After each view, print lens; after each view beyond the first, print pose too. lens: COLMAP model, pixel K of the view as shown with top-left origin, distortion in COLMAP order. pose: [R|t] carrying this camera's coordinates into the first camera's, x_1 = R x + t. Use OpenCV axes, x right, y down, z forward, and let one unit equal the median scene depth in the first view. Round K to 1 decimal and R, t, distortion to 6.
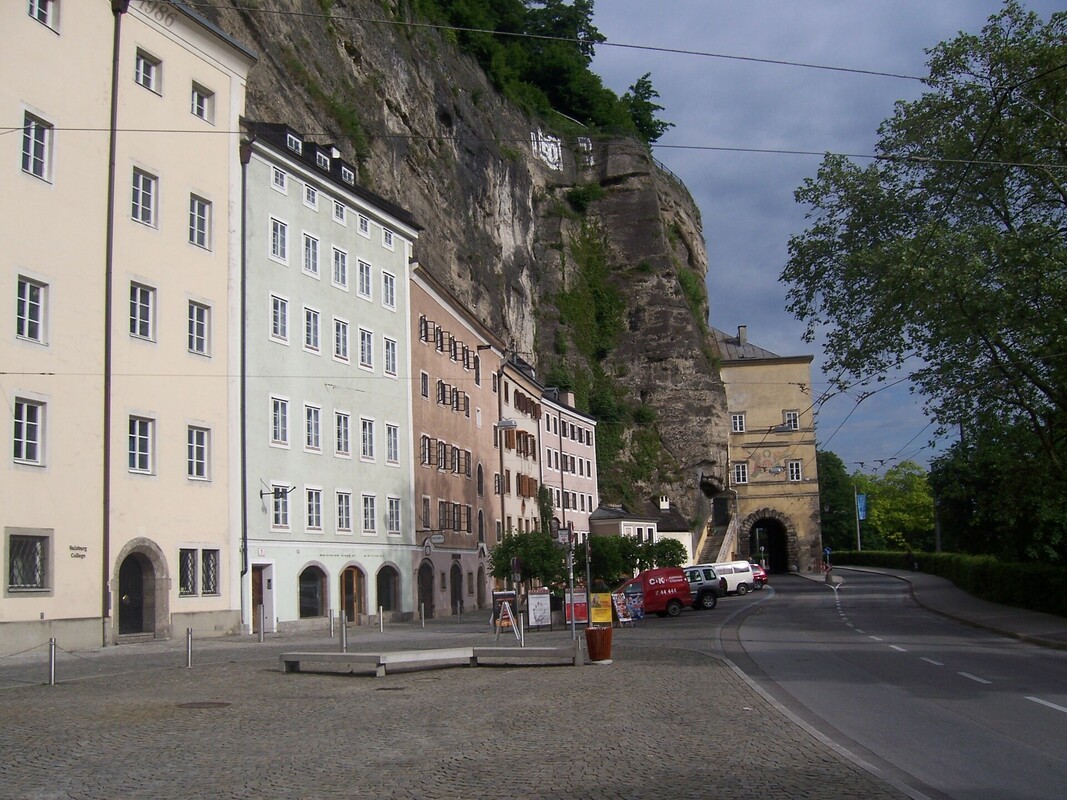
lens RADIAL K [[1136.6, 0, 533.5], [0, 1136.6, 400.0], [0, 0, 1]] dist [-0.126745, 0.028840]
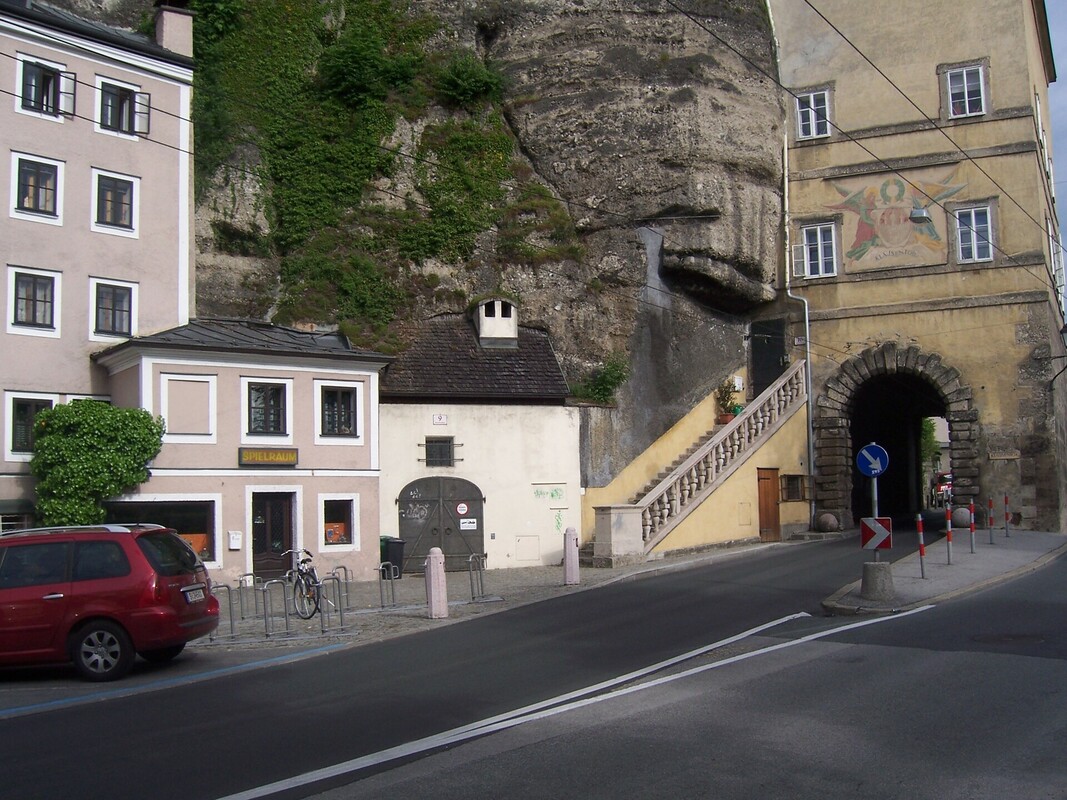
lens RADIAL K [[1136.6, 0, 533.5], [0, 1136.6, 400.0], [0, 0, 1]] dist [-0.126745, 0.028840]
pose [[0.929355, -0.019399, -0.368678, 0.234154], [0.044799, 0.997165, 0.060461, 0.088230], [0.366460, -0.072706, 0.927589, 0.643190]]
